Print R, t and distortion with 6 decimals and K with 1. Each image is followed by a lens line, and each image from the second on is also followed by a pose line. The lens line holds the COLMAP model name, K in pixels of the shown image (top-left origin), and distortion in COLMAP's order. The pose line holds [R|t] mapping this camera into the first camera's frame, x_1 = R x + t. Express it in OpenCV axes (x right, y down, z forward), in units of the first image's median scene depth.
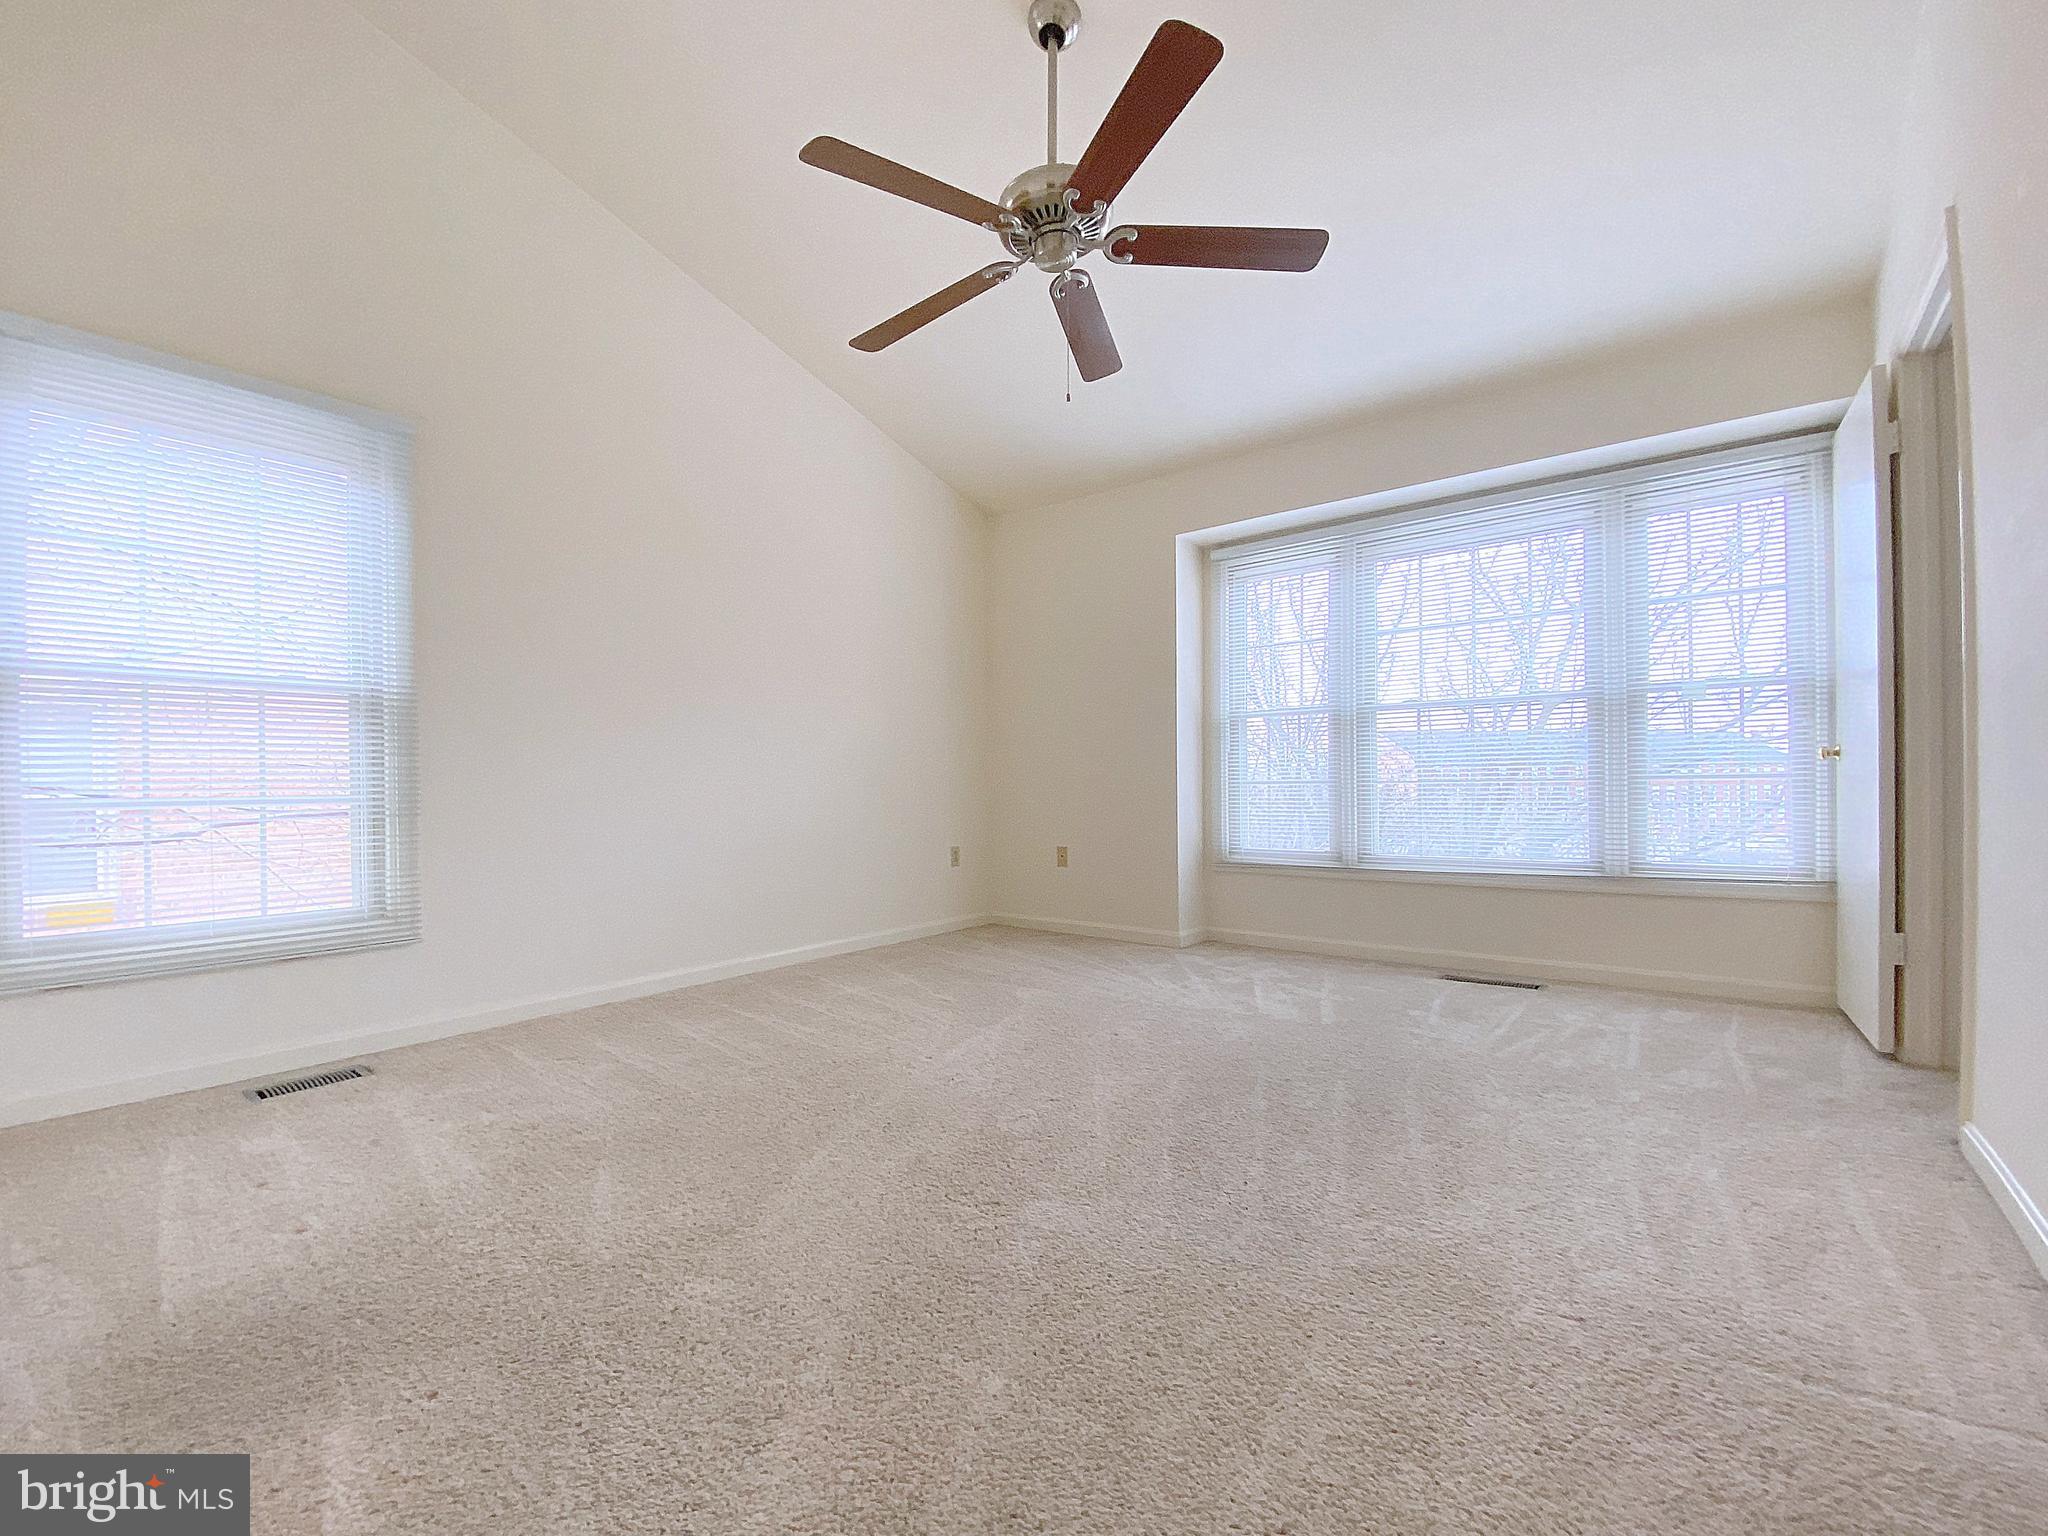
lens RADIAL K [[833.8, 0, 1019.3], [0, 833.8, 779.2], [0, 0, 1]] dist [0.014746, -0.001677]
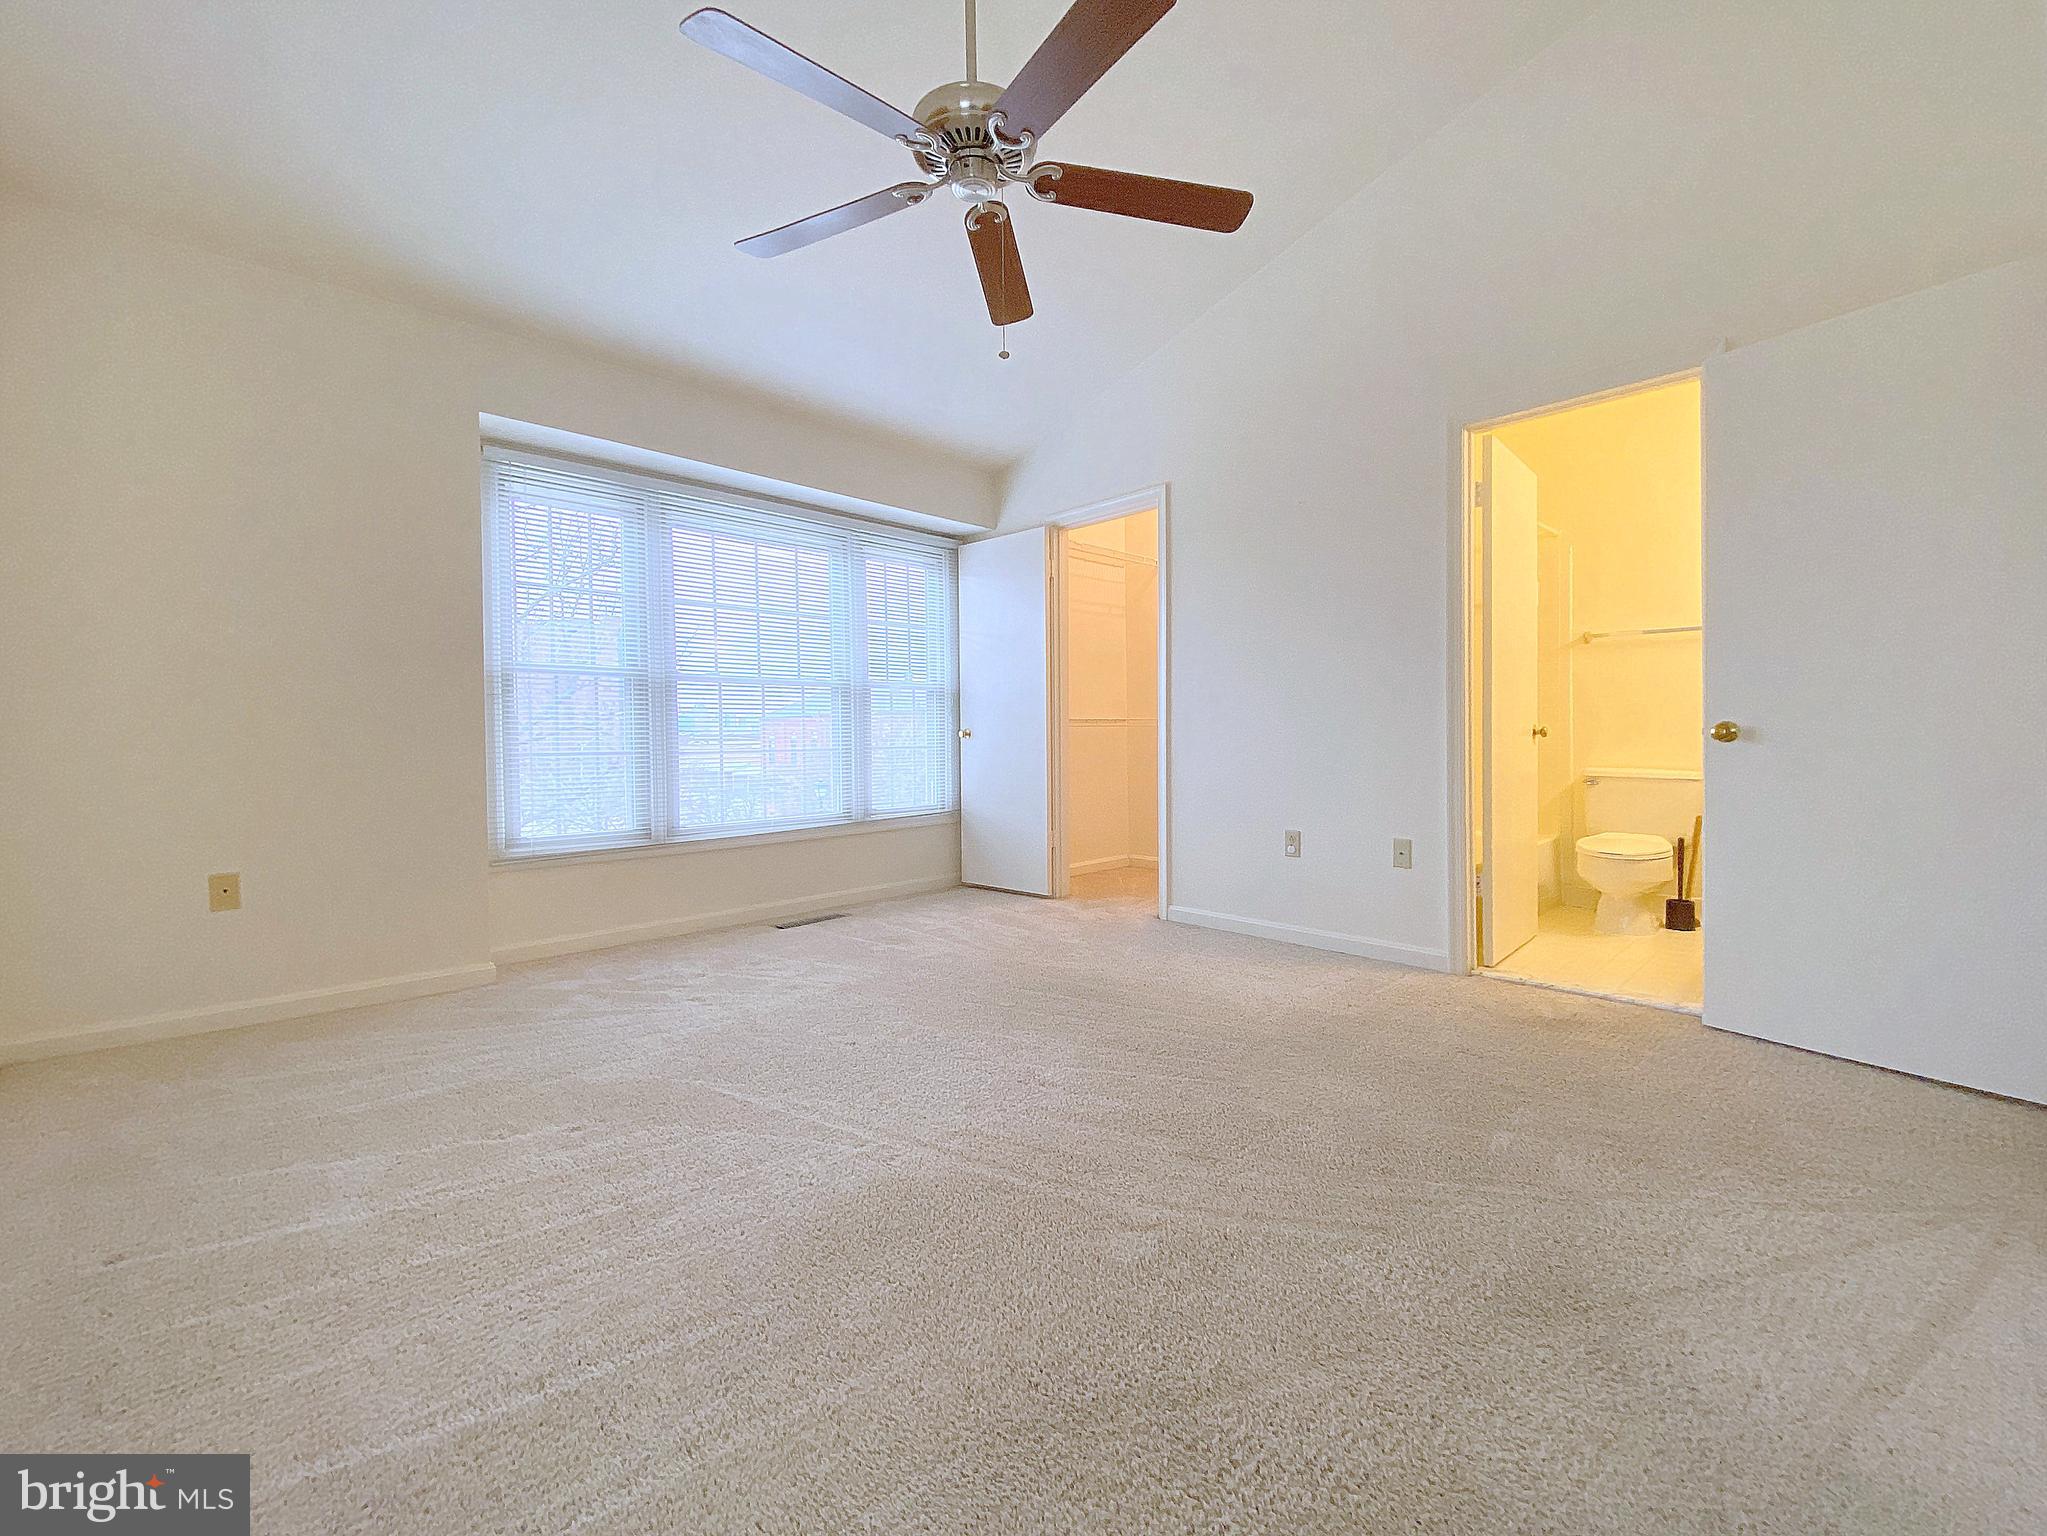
lens RADIAL K [[833.4, 0, 1016.9], [0, 833.4, 751.4], [0, 0, 1]] dist [0.014746, -0.001677]
pose [[0.175120, -0.009951, 0.984497, -0.485780], [-0.004917, 0.999928, 0.010982, -0.011554], [-0.984535, -0.006764, 0.175058, 0.451079]]
